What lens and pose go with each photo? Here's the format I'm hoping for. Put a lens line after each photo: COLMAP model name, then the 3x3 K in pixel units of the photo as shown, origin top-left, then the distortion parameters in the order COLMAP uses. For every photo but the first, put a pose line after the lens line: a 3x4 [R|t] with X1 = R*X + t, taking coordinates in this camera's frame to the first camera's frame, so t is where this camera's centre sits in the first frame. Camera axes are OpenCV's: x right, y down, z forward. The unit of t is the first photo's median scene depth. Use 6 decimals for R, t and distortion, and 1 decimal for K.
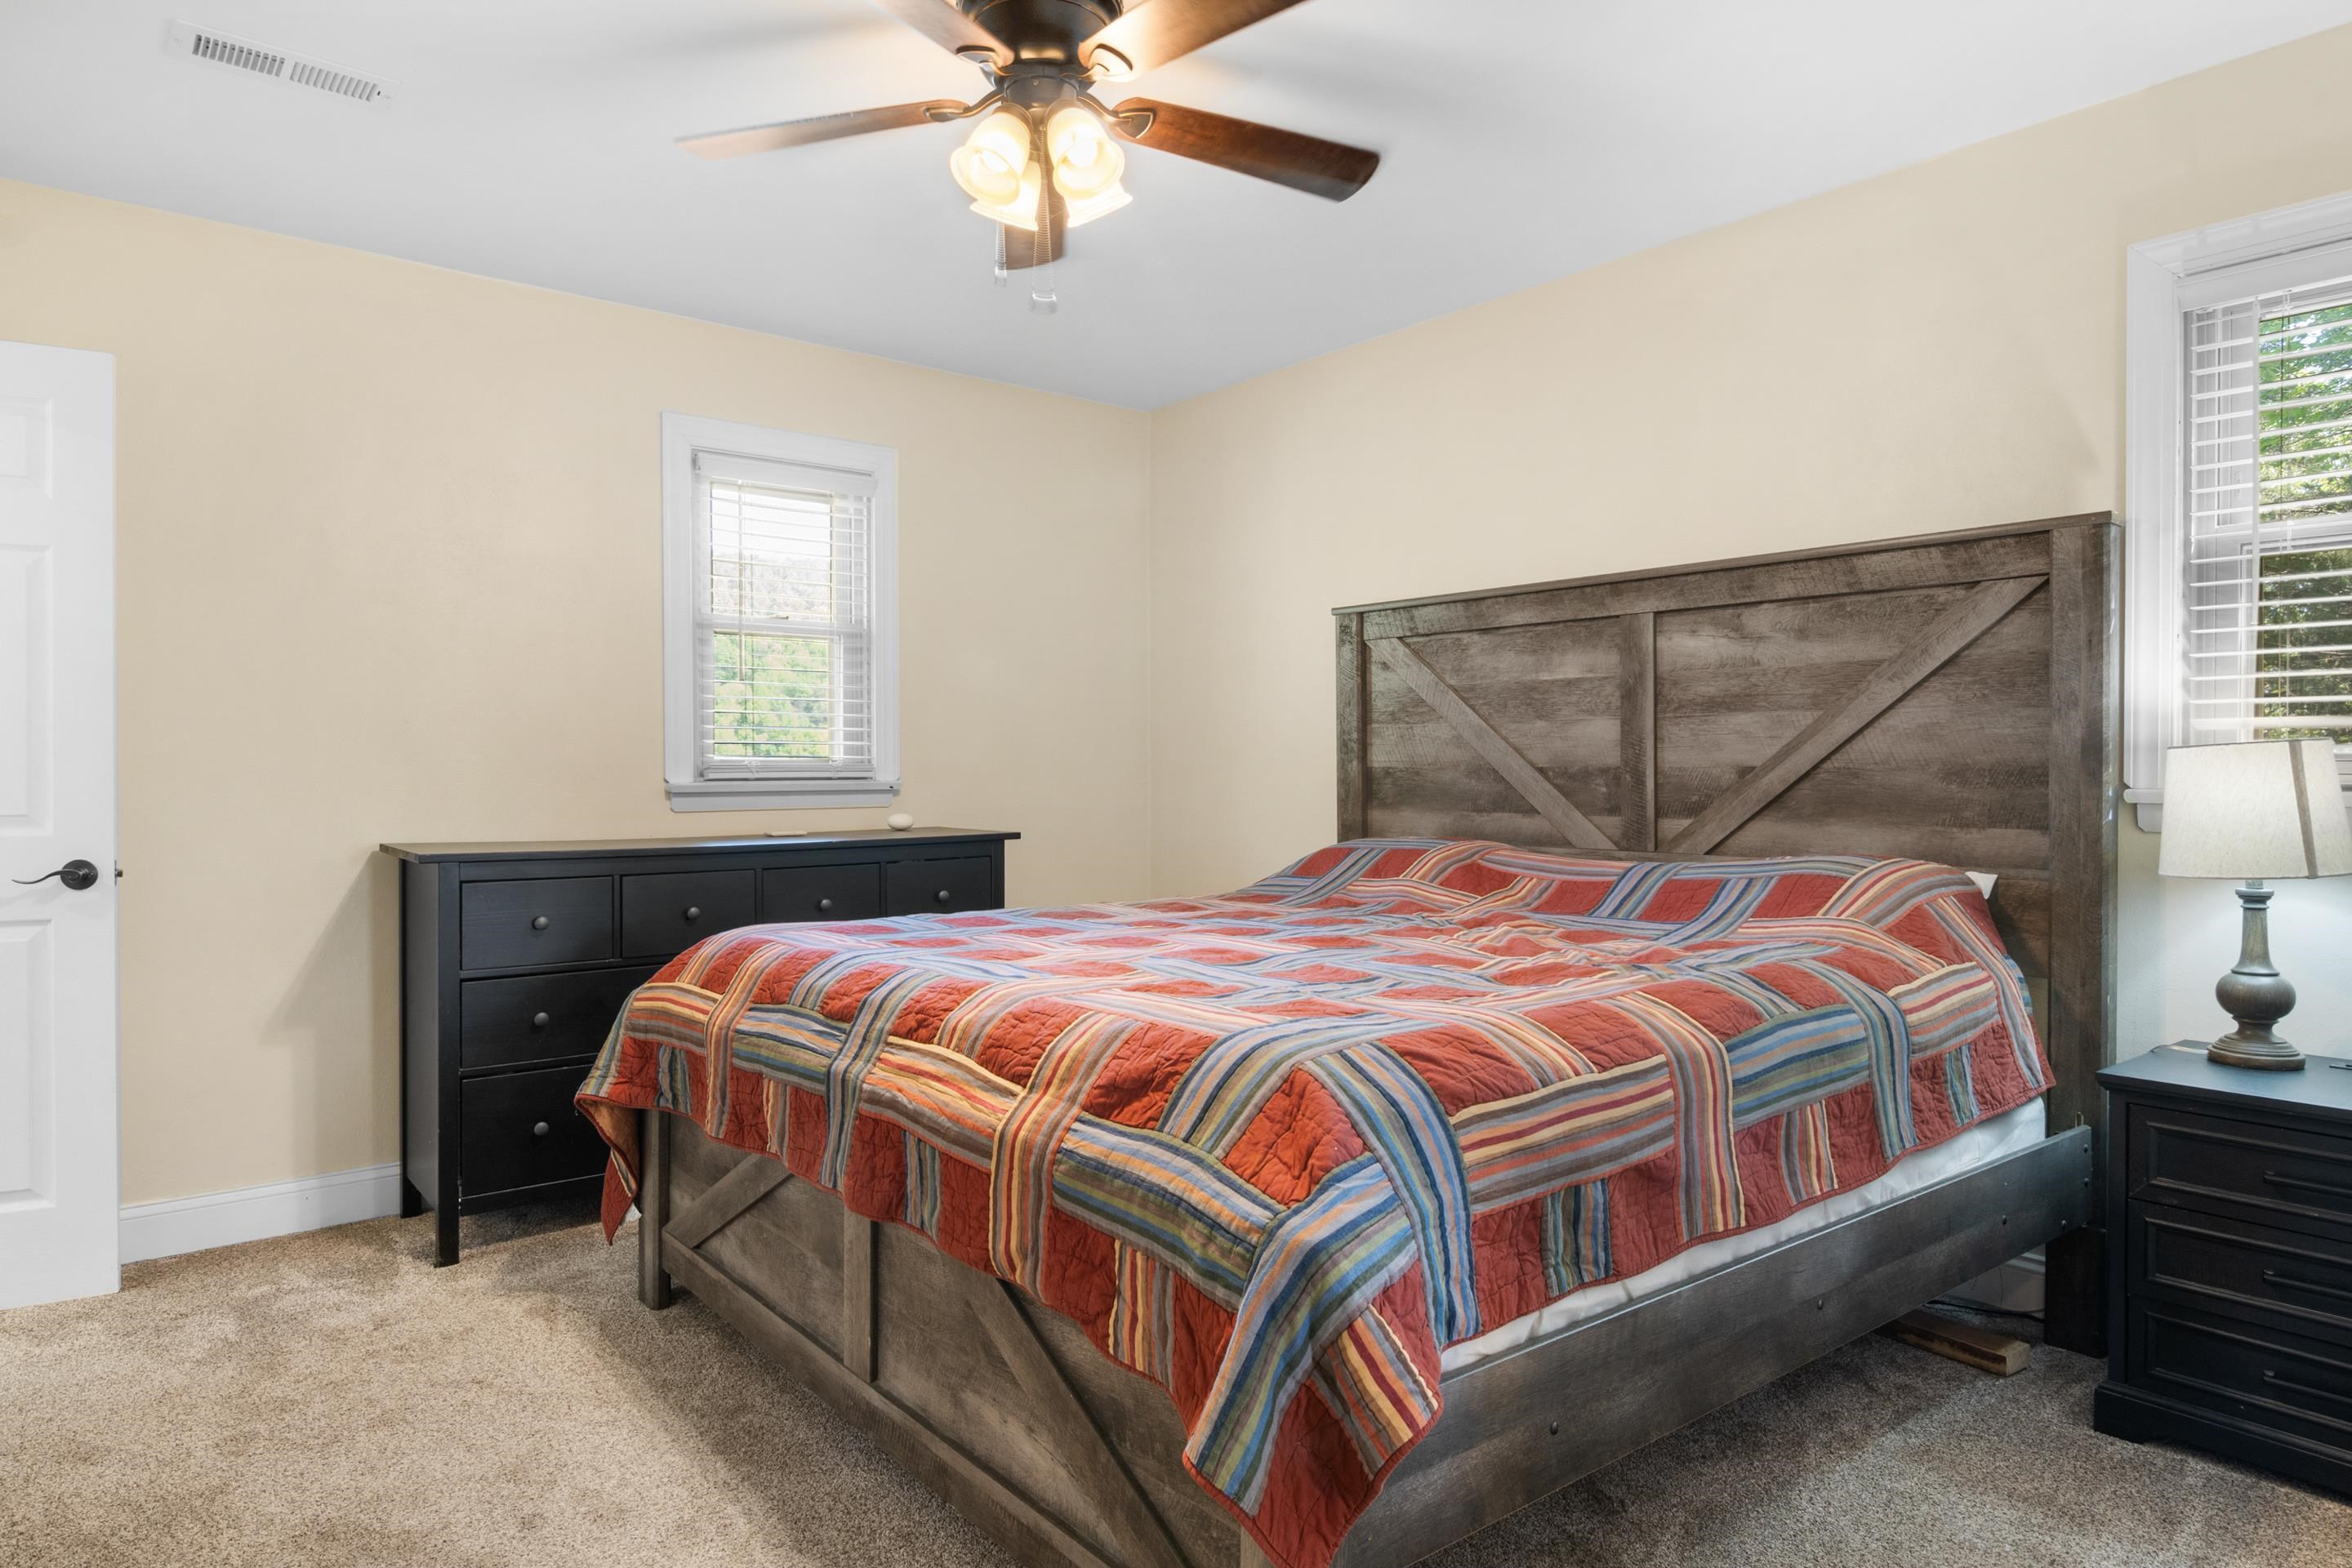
lens RADIAL K [[1375.3, 0, 1160.7], [0, 1375.3, 790.6], [0, 0, 1]] dist [0.001662, -0.003747]
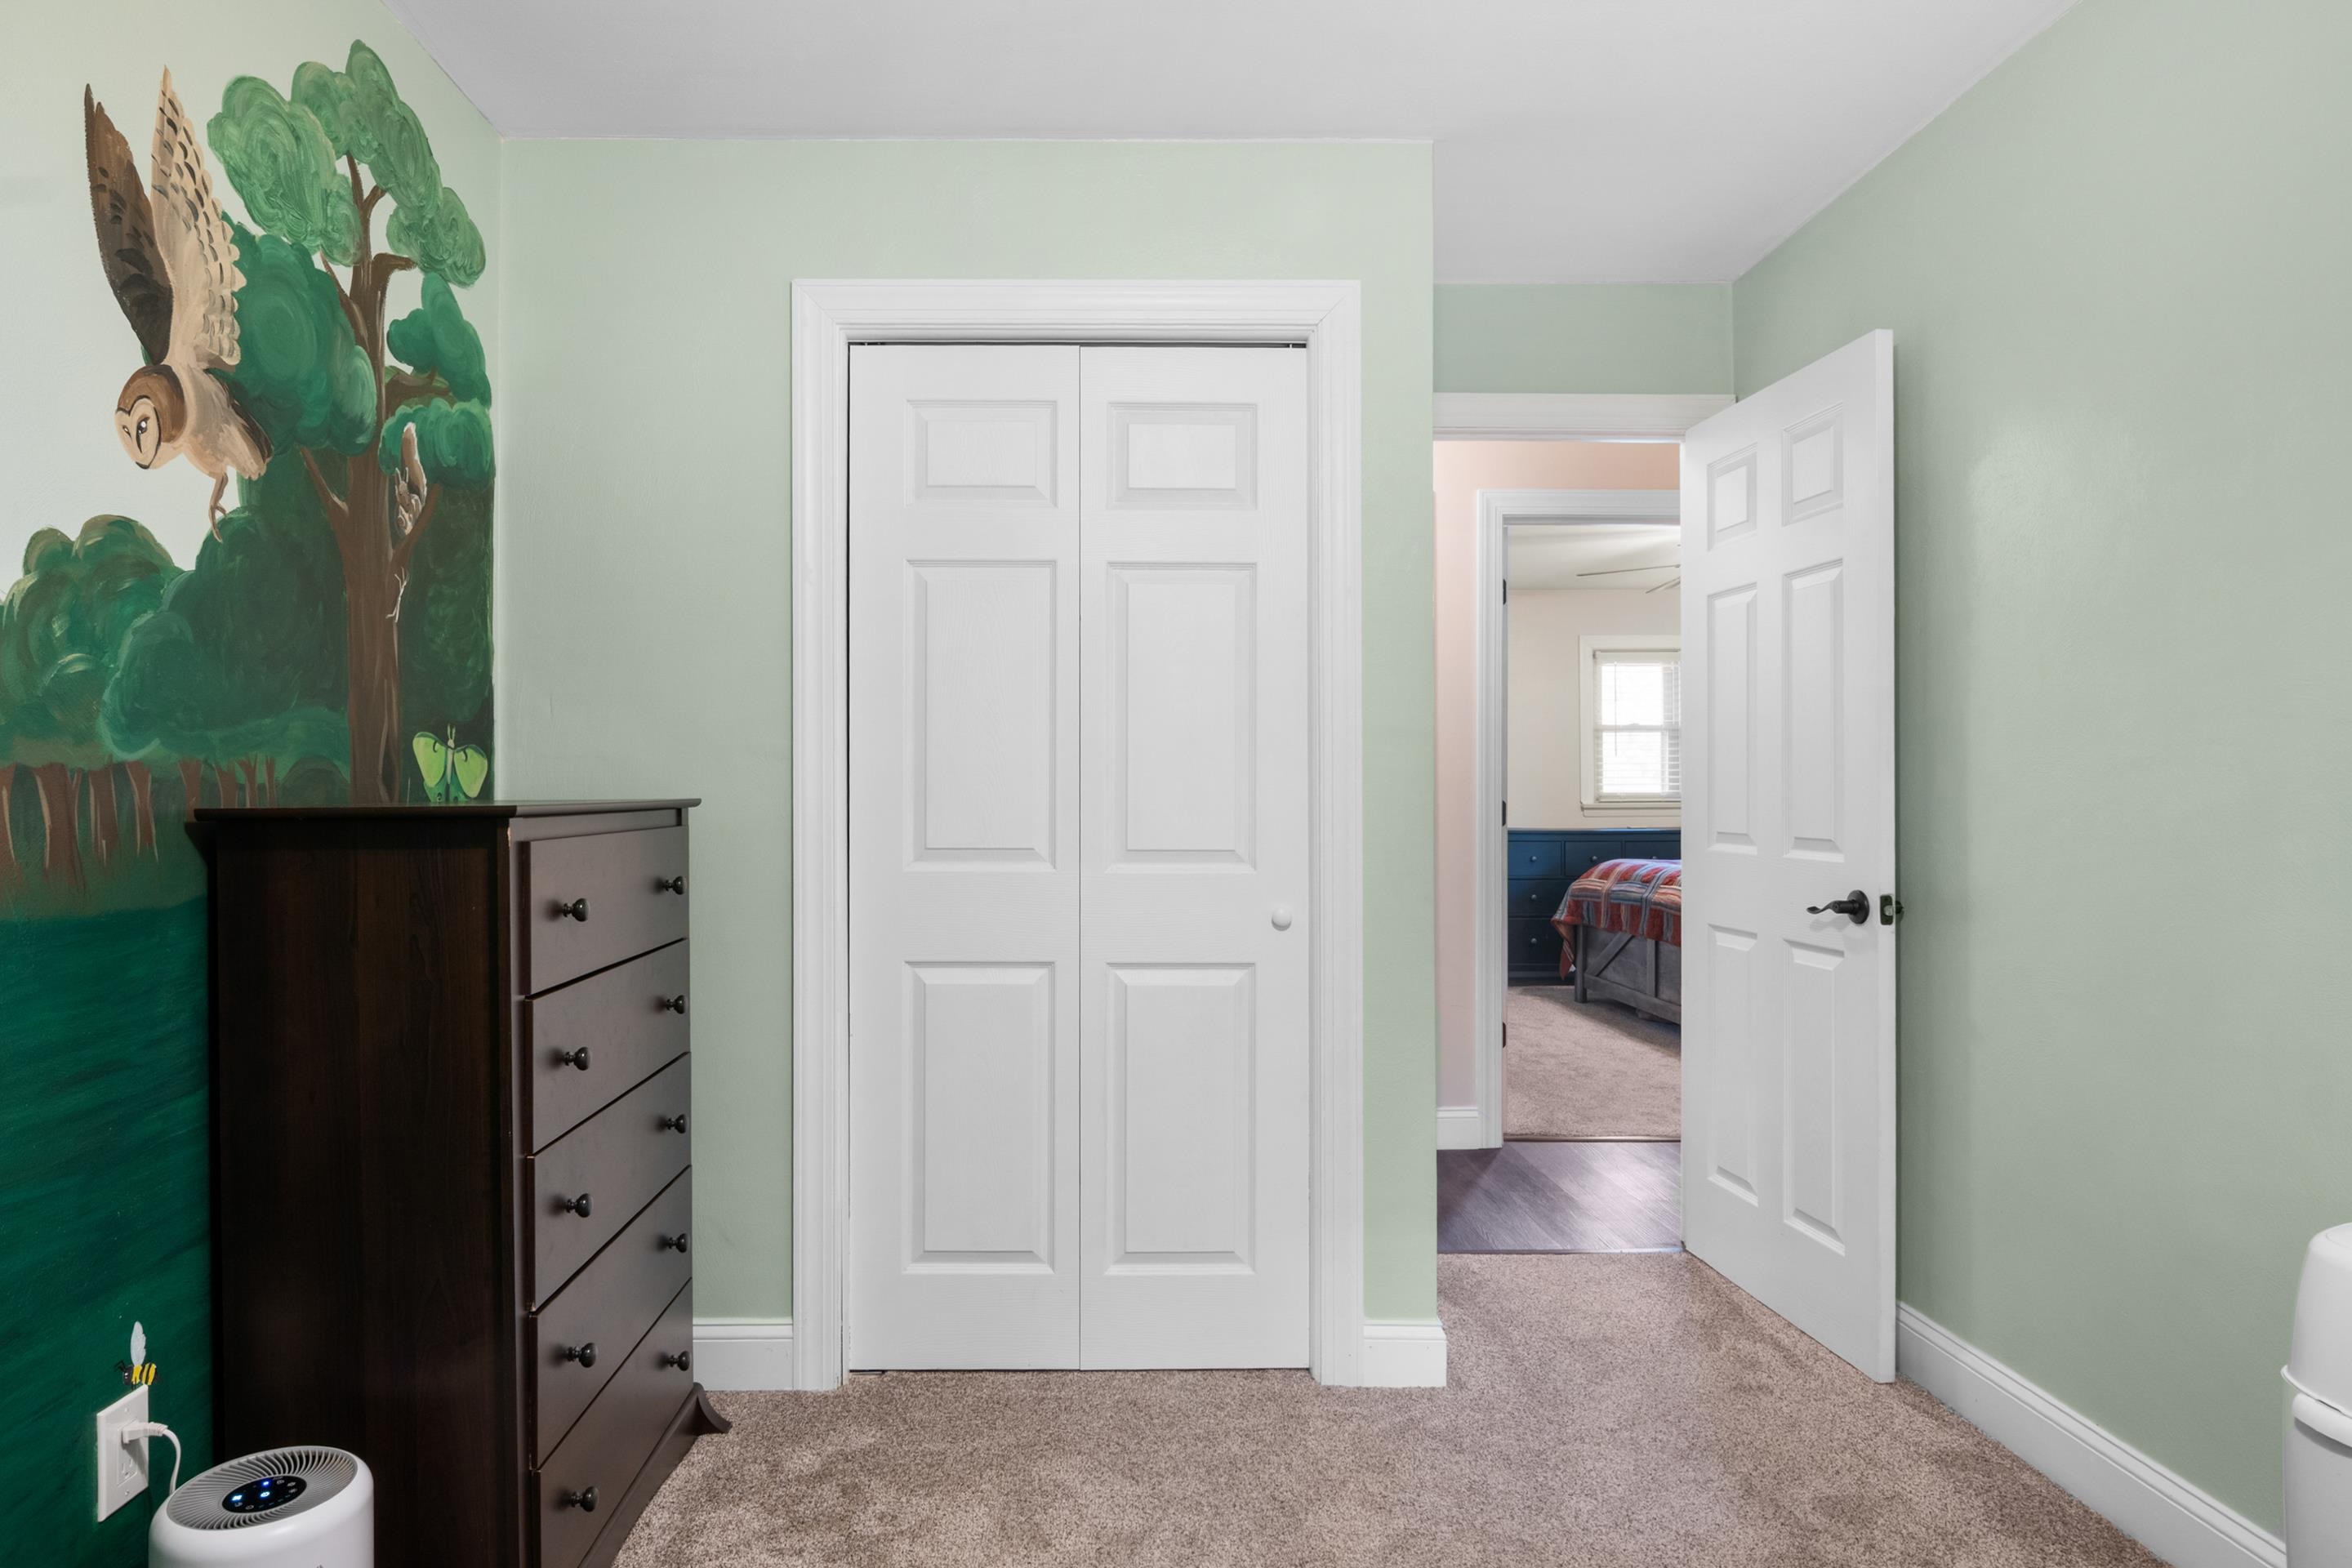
lens RADIAL K [[1375.3, 0, 1160.7], [0, 1375.3, 790.6], [0, 0, 1]] dist [0.001662, -0.003747]
pose [[0.812832, -0.004002, -0.582484, 0.473638], [-0.005027, 0.999891, -0.013884, 0.009856], [0.582477, 0.014213, 0.812723, -1.487927]]
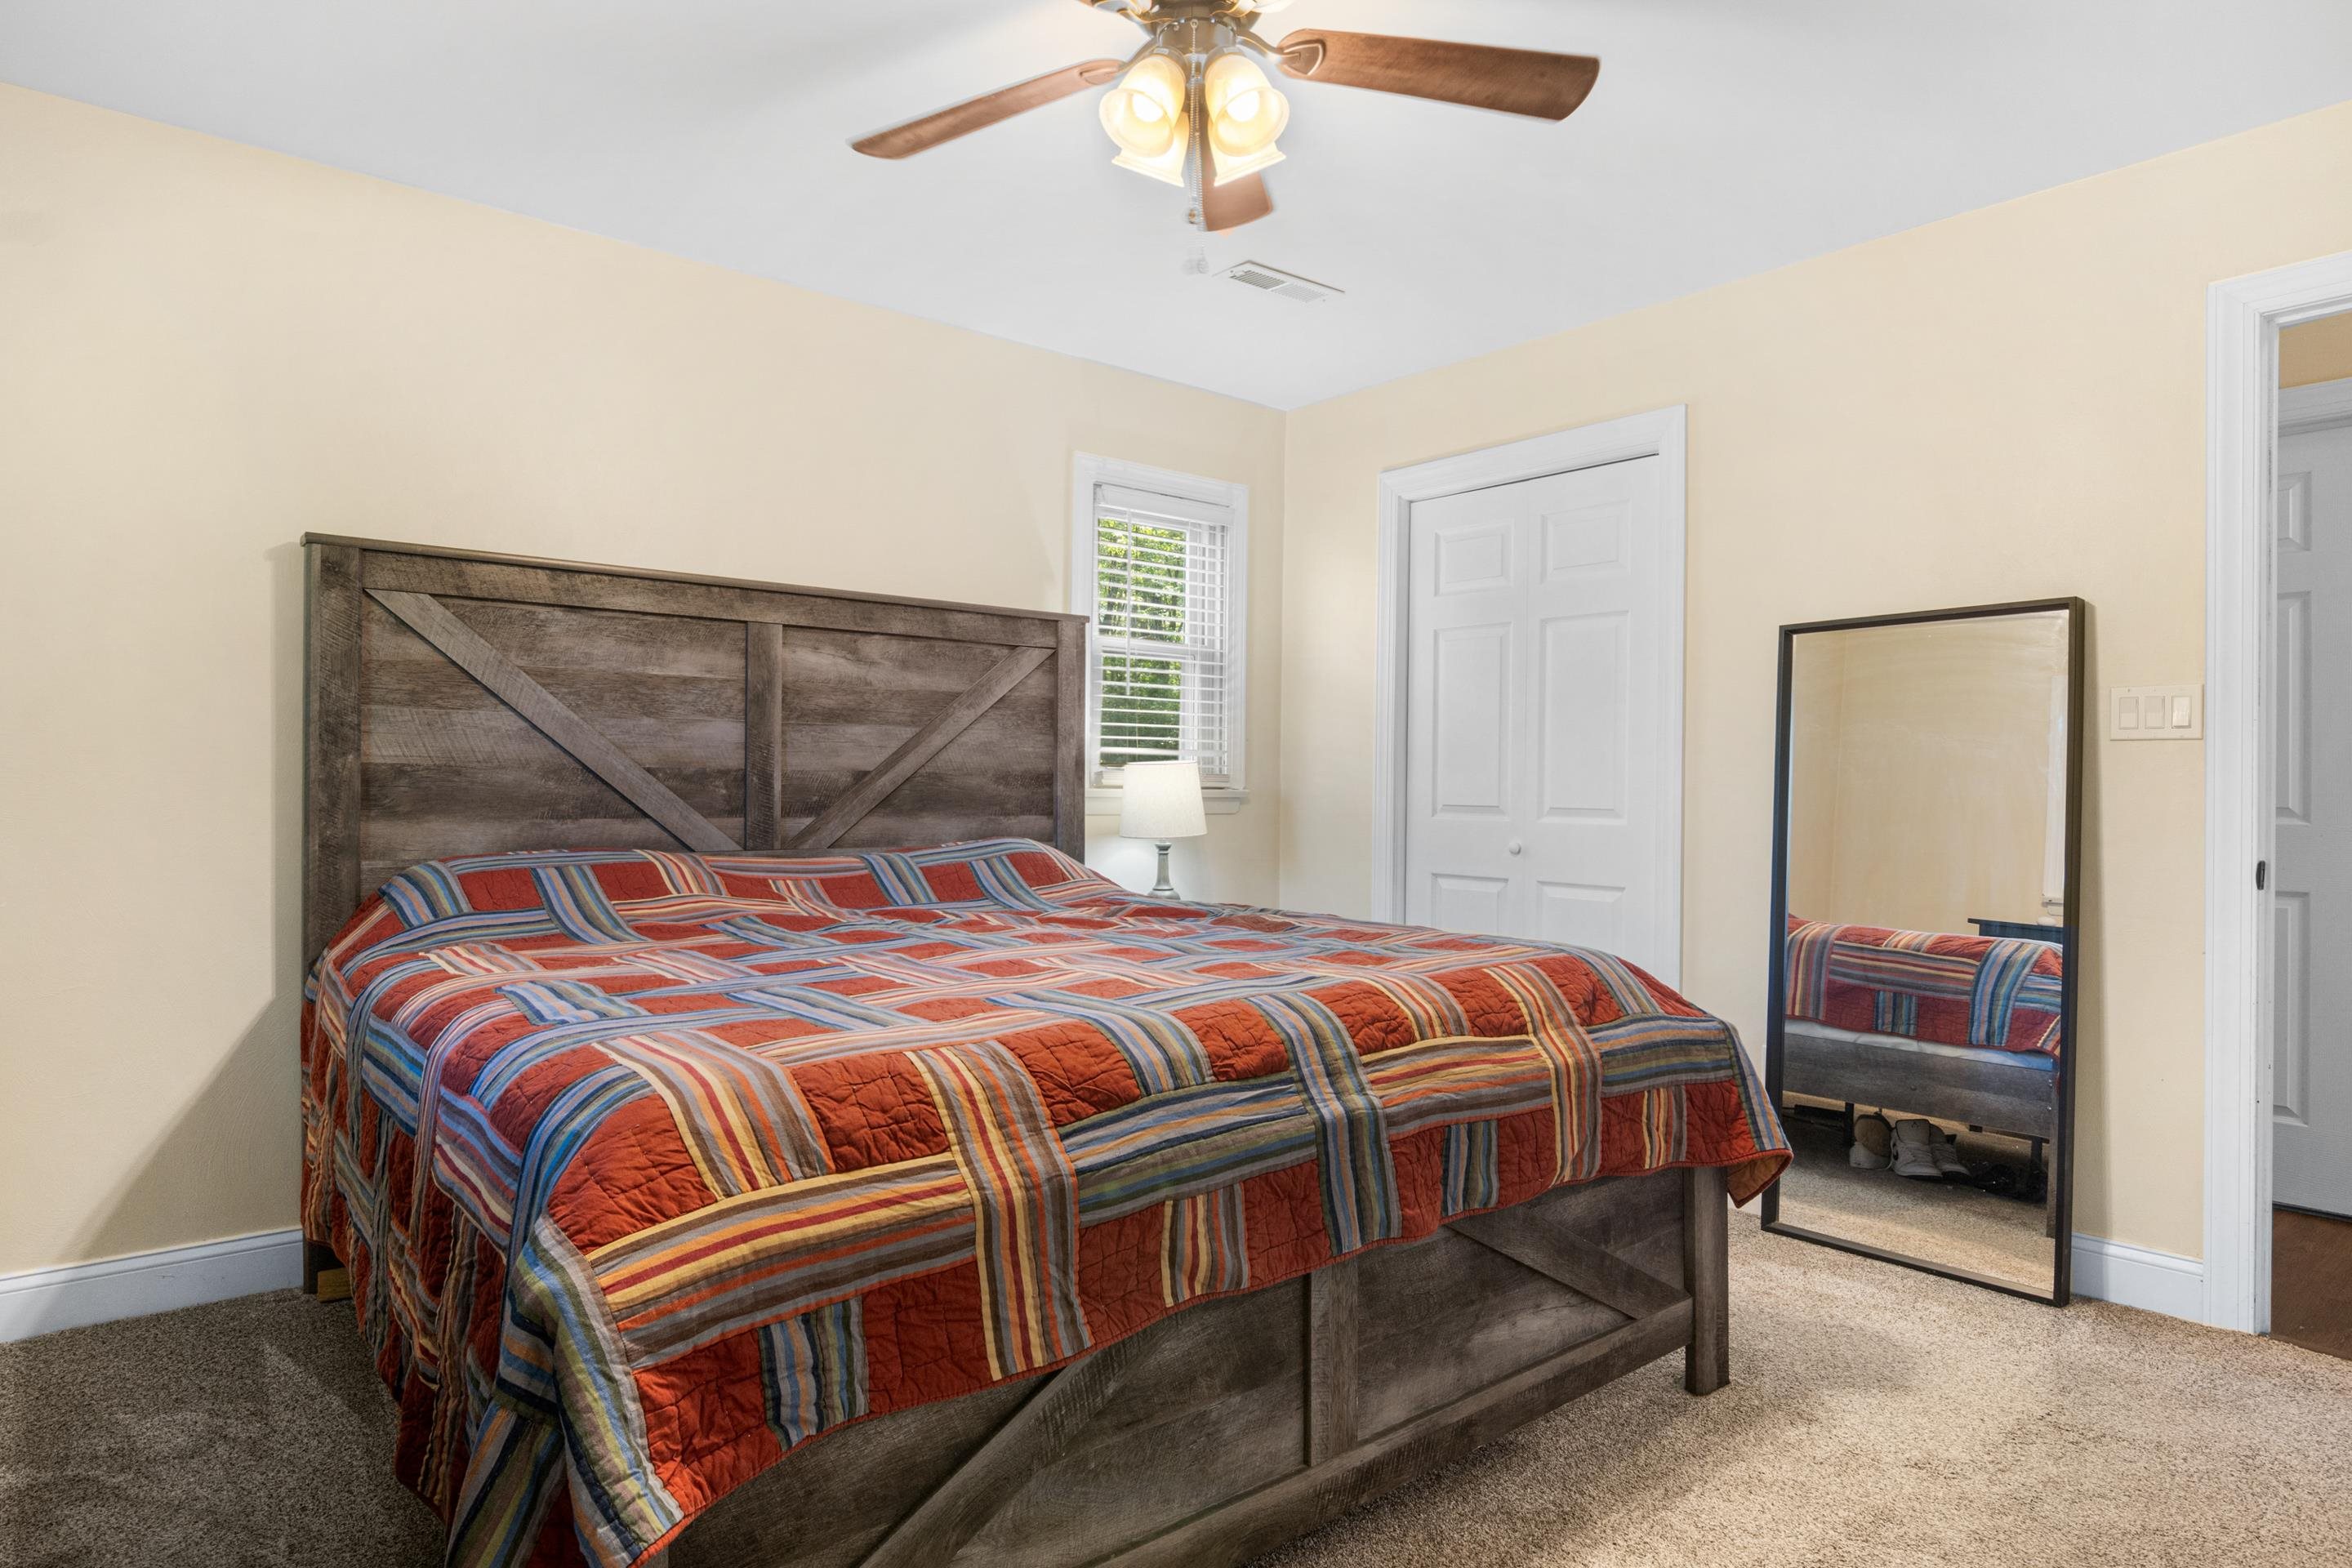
lens RADIAL K [[1375.3, 0, 1160.7], [0, 1375.3, 790.6], [0, 0, 1]] dist [0.001662, -0.003747]
pose [[-0.018844, -0.006219, 0.999803, -0.771180], [0.004482, 0.999970, 0.006304, -0.006972], [-0.999812, 0.004600, -0.018816, 0.786136]]
